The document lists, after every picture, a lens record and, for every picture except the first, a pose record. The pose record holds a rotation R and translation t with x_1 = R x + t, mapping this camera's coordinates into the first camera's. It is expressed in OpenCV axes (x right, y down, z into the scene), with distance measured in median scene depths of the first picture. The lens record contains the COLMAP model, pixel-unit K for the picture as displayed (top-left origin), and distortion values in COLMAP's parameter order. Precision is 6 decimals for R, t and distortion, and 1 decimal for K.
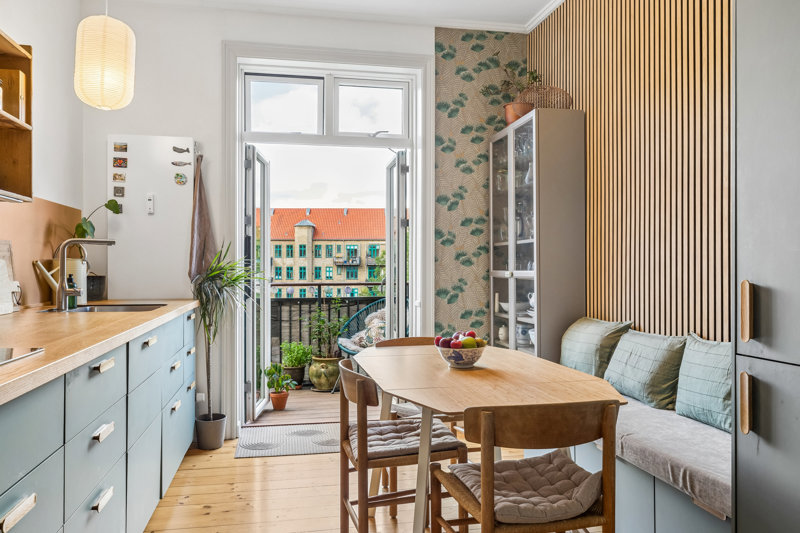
lens RADIAL K [[599.9, 0, 399.9], [0, 599.9, 264.7], [0, 0, 1]] dist [-0.000026, -0.004170]
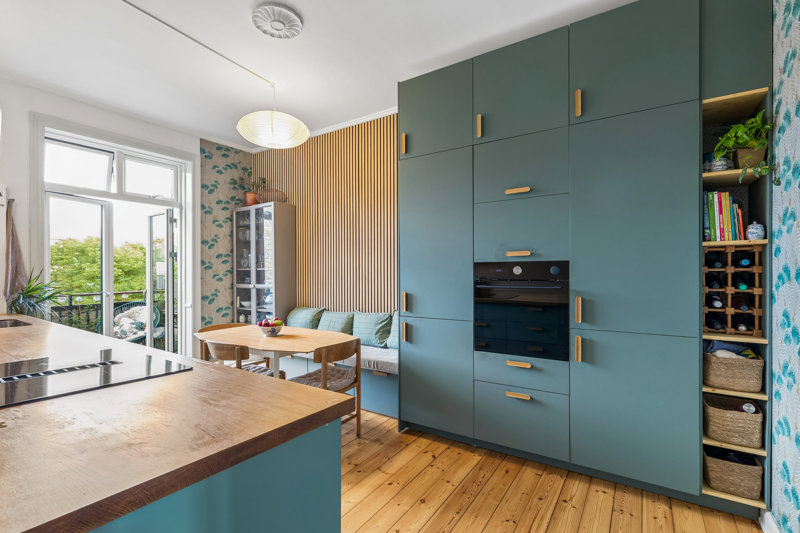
lens RADIAL K [[368.9, 0, 397.2], [0, 368.9, 271.2], [0, 0, 1]] dist [0.001954, -0.000101]
pose [[0.705250, -0.000360, 0.708959, -0.280986], [-0.000414, 0.999999, 0.000920, -0.028818], [-0.708959, -0.000942, 0.705249, -0.108636]]
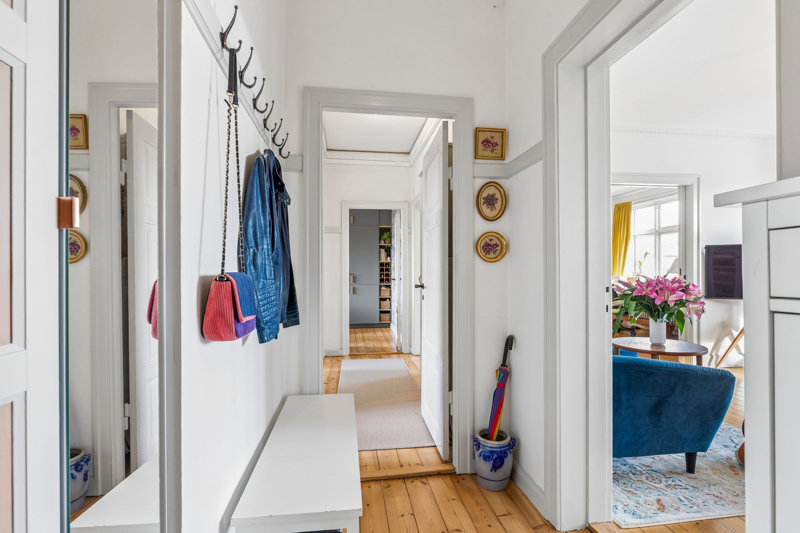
lens RADIAL K [[368.9, 0, 398.8], [0, 368.9, 270.4], [0, 0, 1]] dist [0.001954, -0.000101]
pose [[0.059803, 0.001227, 0.998209, -1.323140], [0.004571, 0.999988, -0.001503, -0.015879], [-0.998200, 0.004653, 0.059796, -0.236433]]
